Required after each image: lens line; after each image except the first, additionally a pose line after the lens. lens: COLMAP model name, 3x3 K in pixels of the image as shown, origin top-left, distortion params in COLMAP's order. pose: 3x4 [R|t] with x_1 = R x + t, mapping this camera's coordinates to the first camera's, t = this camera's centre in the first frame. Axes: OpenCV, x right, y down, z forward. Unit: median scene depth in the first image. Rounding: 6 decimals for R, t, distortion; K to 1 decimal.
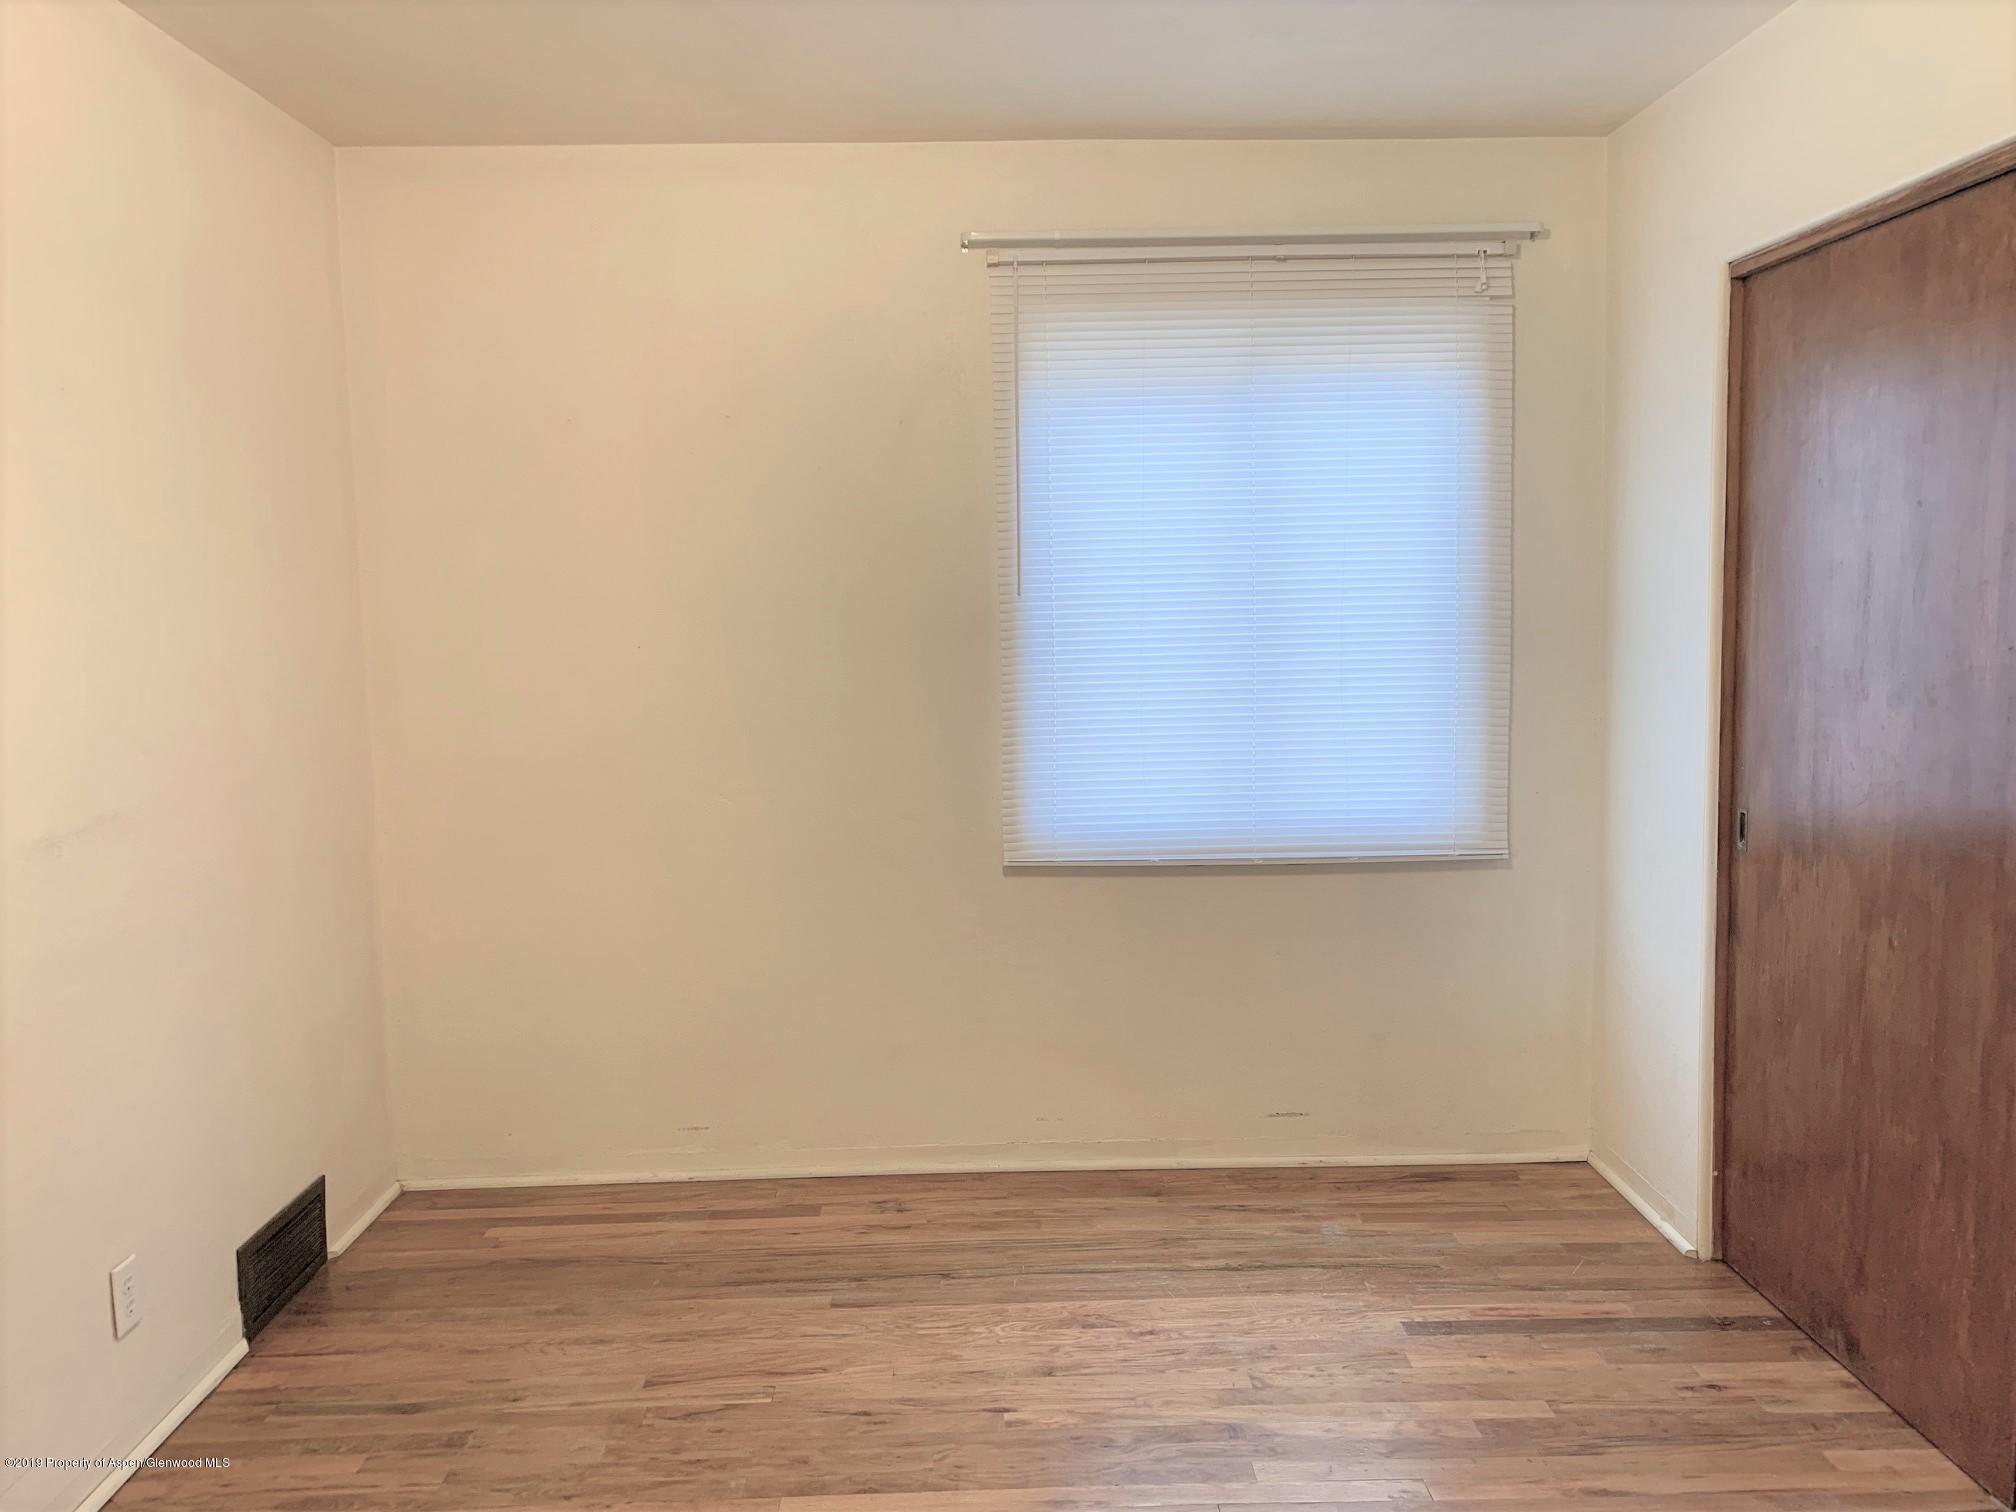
lens RADIAL K [[1574.4, 0, 977.9], [0, 1574.4, 739.3], [0, 0, 1]] dist [0.038897, -0.028785]
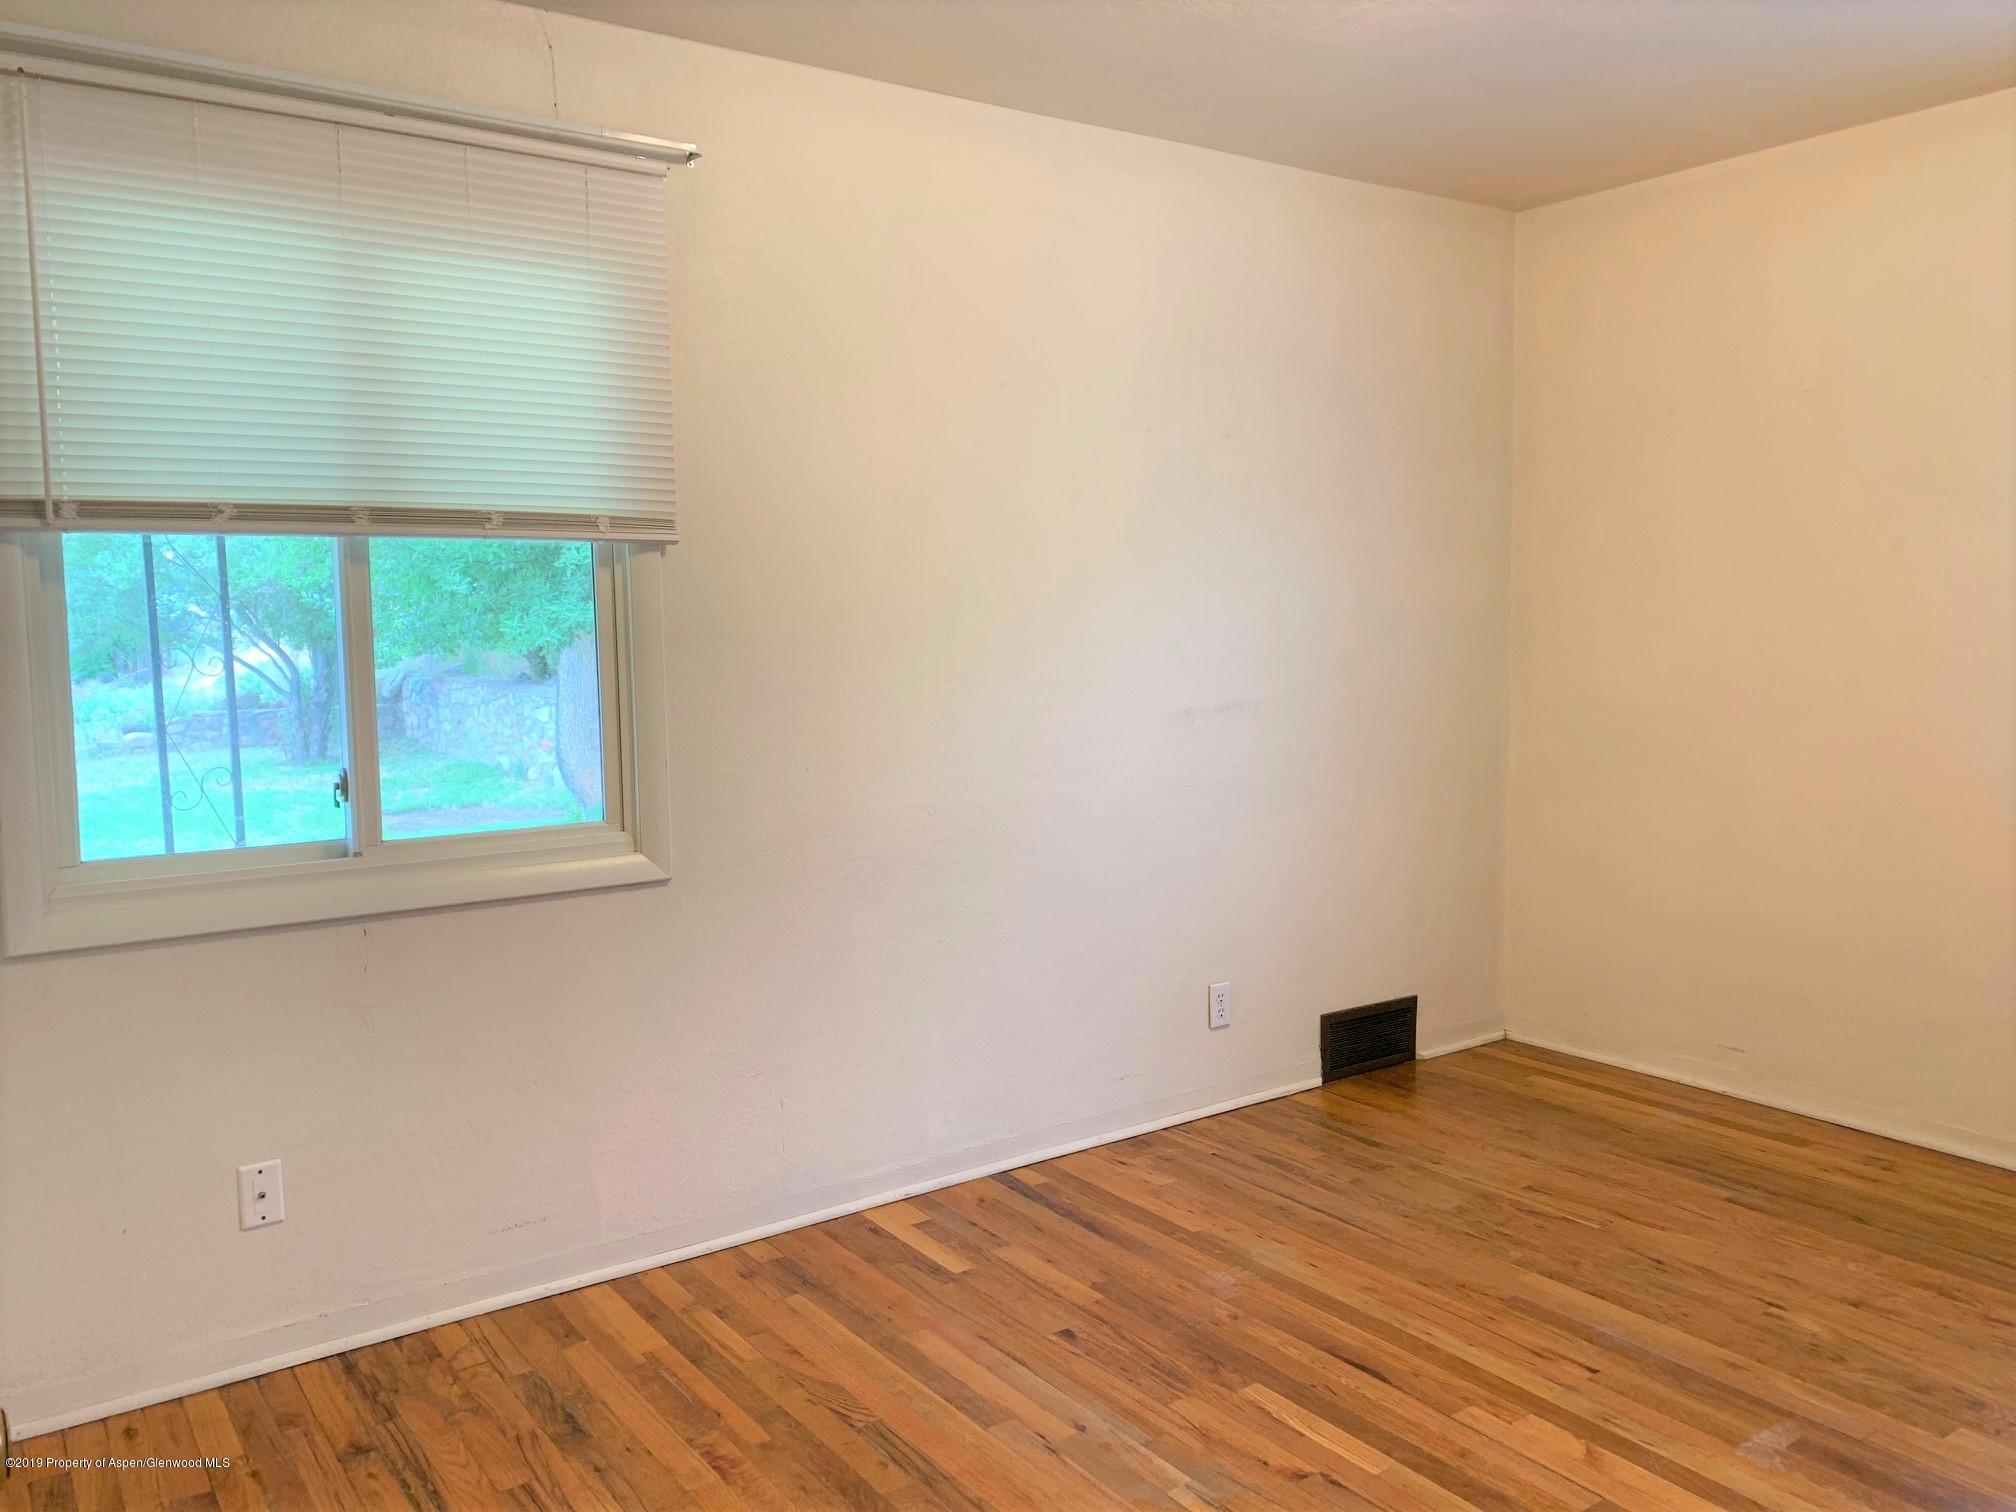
lens RADIAL K [[1574.4, 0, 977.9], [0, 1574.4, 739.3], [0, 0, 1]] dist [0.038897, -0.028785]
pose [[0.555831, 0.088909, -0.826527, 0.520511], [-0.079348, 0.995399, 0.053713, 0.018529], [0.827500, 0.035728, 0.560328, -0.072689]]
